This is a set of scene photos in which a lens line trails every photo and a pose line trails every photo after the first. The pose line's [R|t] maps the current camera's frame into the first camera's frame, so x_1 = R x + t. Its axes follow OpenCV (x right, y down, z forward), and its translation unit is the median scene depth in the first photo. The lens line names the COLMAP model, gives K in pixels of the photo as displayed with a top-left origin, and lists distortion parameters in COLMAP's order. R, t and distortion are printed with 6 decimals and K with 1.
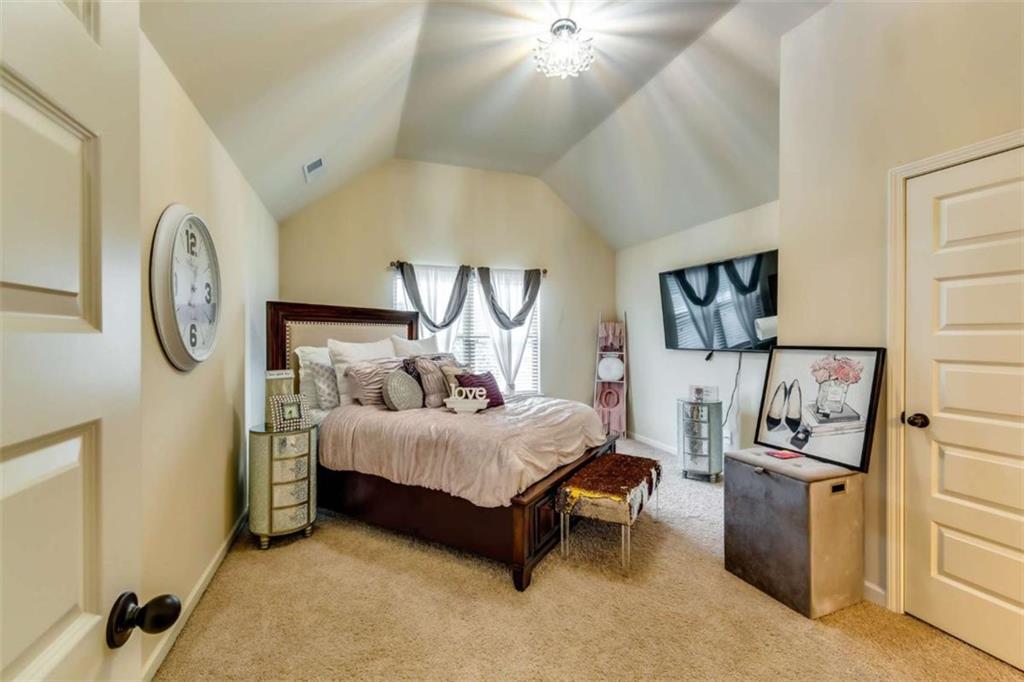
lens RADIAL K [[438.0, 0, 514.3], [0, 438.0, 339.9], [0, 0, 1]] dist [0.000069, -0.000189]
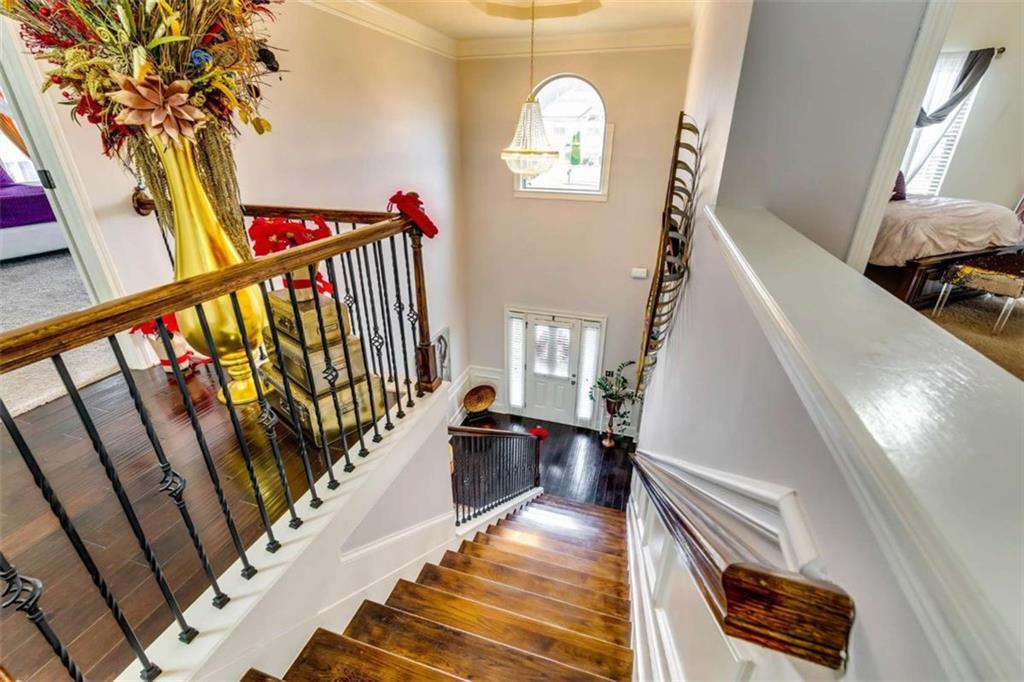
lens RADIAL K [[438.0, 0, 514.3], [0, 438.0, 339.9], [0, 0, 1]] dist [0.000069, -0.000189]
pose [[0.797684, 0.257334, -0.545417, -0.158589], [-0.010218, 0.910029, 0.414419, 0.022903], [0.602989, -0.325002, 0.728545, -0.756906]]
